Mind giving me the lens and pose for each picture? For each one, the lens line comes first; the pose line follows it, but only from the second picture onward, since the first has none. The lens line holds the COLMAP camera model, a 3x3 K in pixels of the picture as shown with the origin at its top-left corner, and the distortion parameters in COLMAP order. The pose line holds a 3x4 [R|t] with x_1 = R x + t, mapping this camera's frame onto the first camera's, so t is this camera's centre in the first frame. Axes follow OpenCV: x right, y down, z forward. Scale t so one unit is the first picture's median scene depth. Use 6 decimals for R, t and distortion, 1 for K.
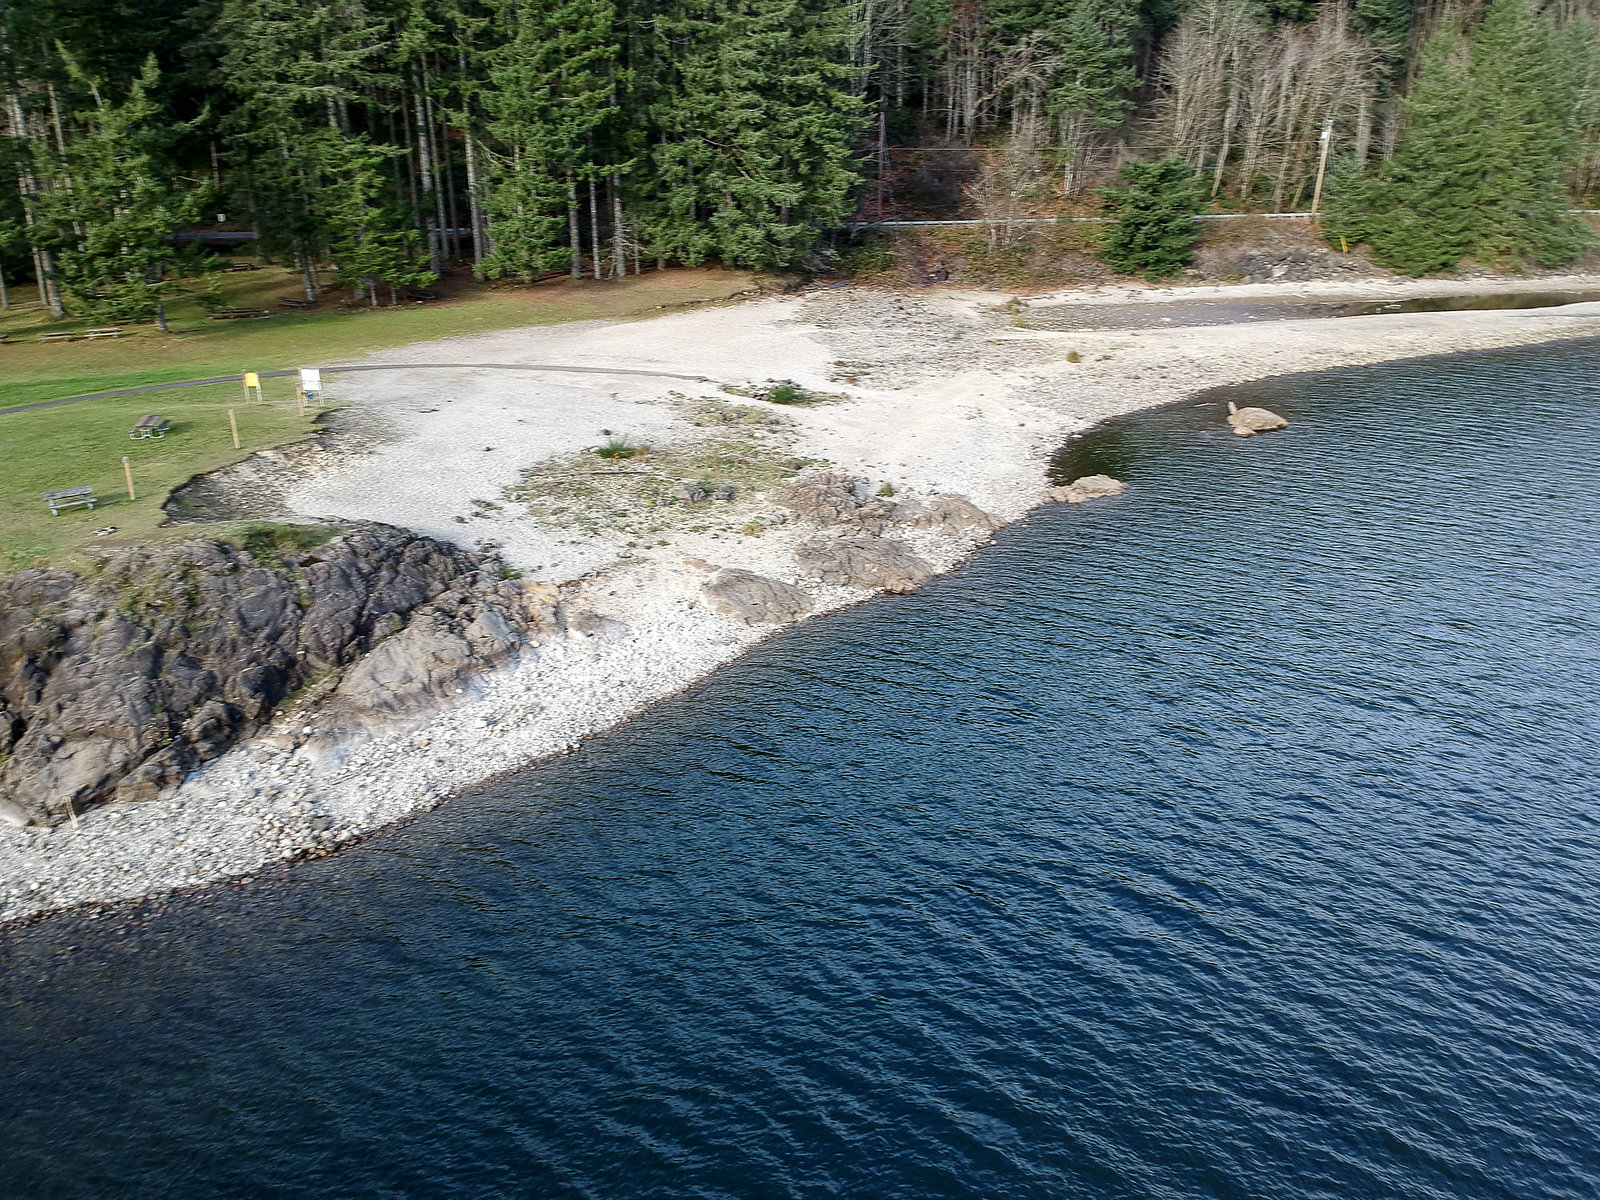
lens RADIAL K [[1170.7, 0, 806.9], [0, 1170.7, 573.6], [0, 0, 1]] dist [0.081923, -0.145255]
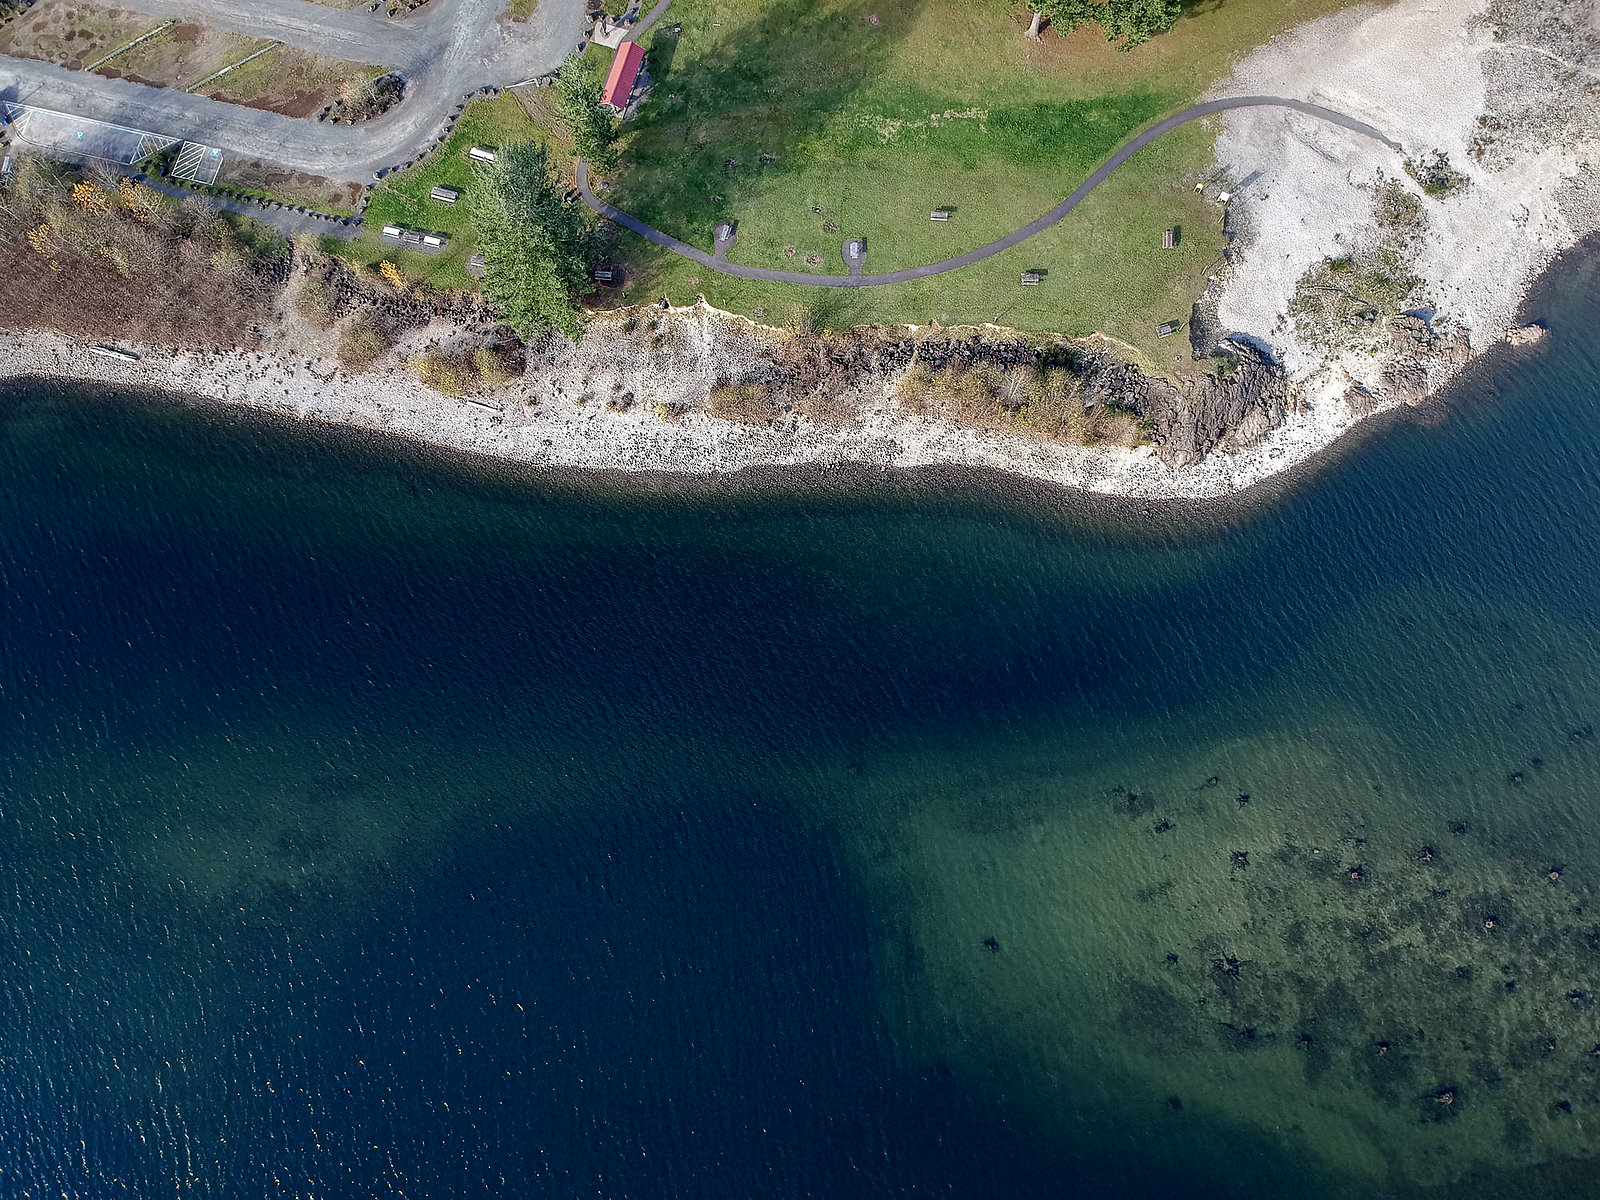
lens RADIAL K [[1170.7, 0, 800.6], [0, 1170.7, 590.9], [0, 0, 1]] dist [0.081923, -0.145255]
pose [[0.934549, 0.340461, -0.103461, -0.846783], [-0.095124, 0.519211, 0.849336, -2.037814], [0.342884, -0.783905, 0.517614, -1.368921]]
